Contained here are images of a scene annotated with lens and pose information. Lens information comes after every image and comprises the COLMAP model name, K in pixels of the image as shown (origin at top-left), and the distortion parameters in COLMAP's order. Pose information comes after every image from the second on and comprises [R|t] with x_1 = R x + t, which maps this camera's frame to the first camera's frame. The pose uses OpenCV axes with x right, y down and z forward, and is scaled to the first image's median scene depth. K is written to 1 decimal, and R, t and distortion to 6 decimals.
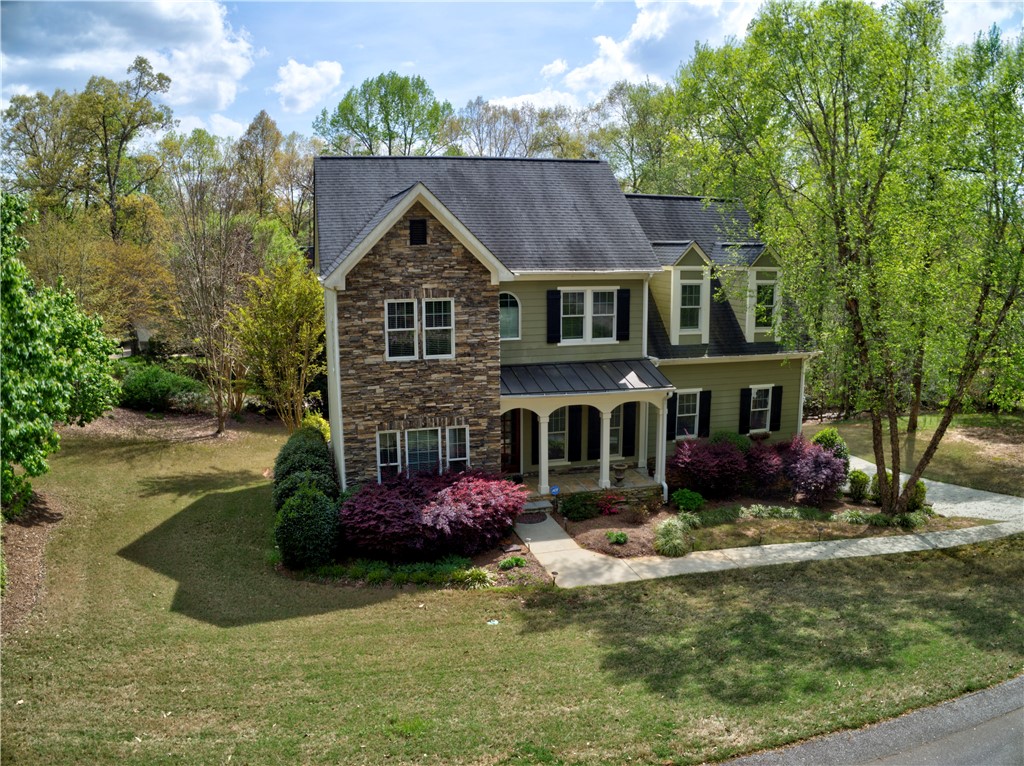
lens RADIAL K [[768.0, 0, 514.3], [0, 768.0, 386.1], [0, 0, 1]] dist [-0.219712, 0.037707]
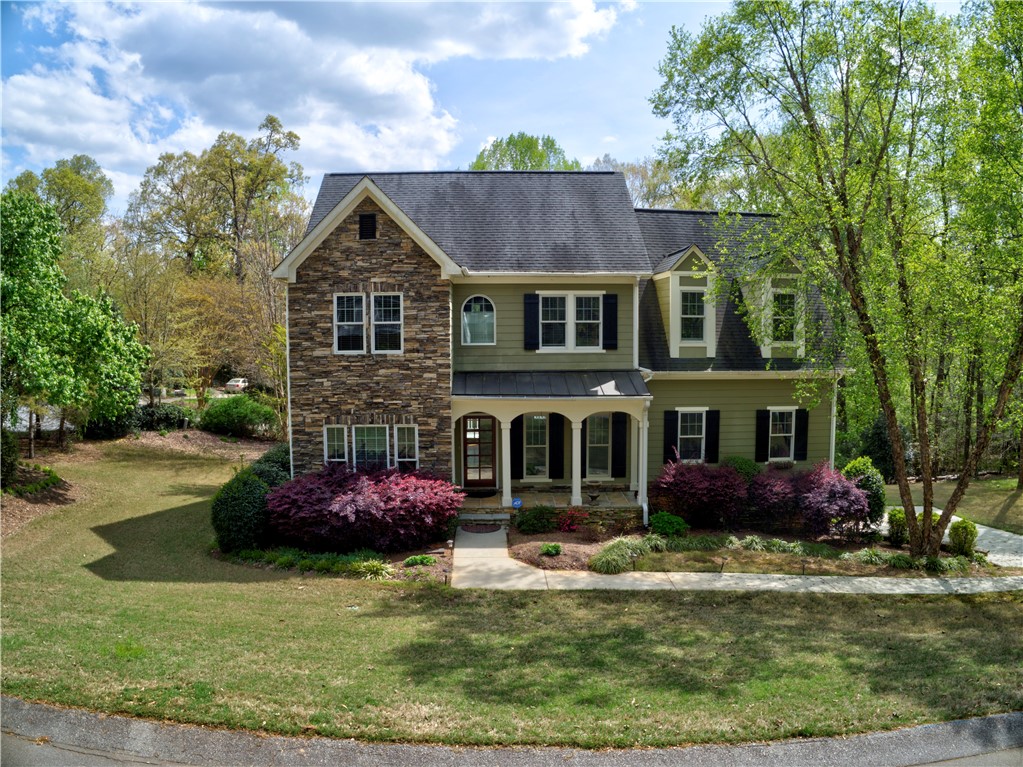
lens RADIAL K [[767.3, 0, 508.7], [0, 767.3, 382.9], [0, 0, 1]] dist [-0.219712, 0.037707]
pose [[0.971597, 0.019916, -0.235801, 0.286427], [-0.043896, 0.994327, -0.096888, 0.089928], [0.232533, 0.104487, 0.966960, 0.092246]]
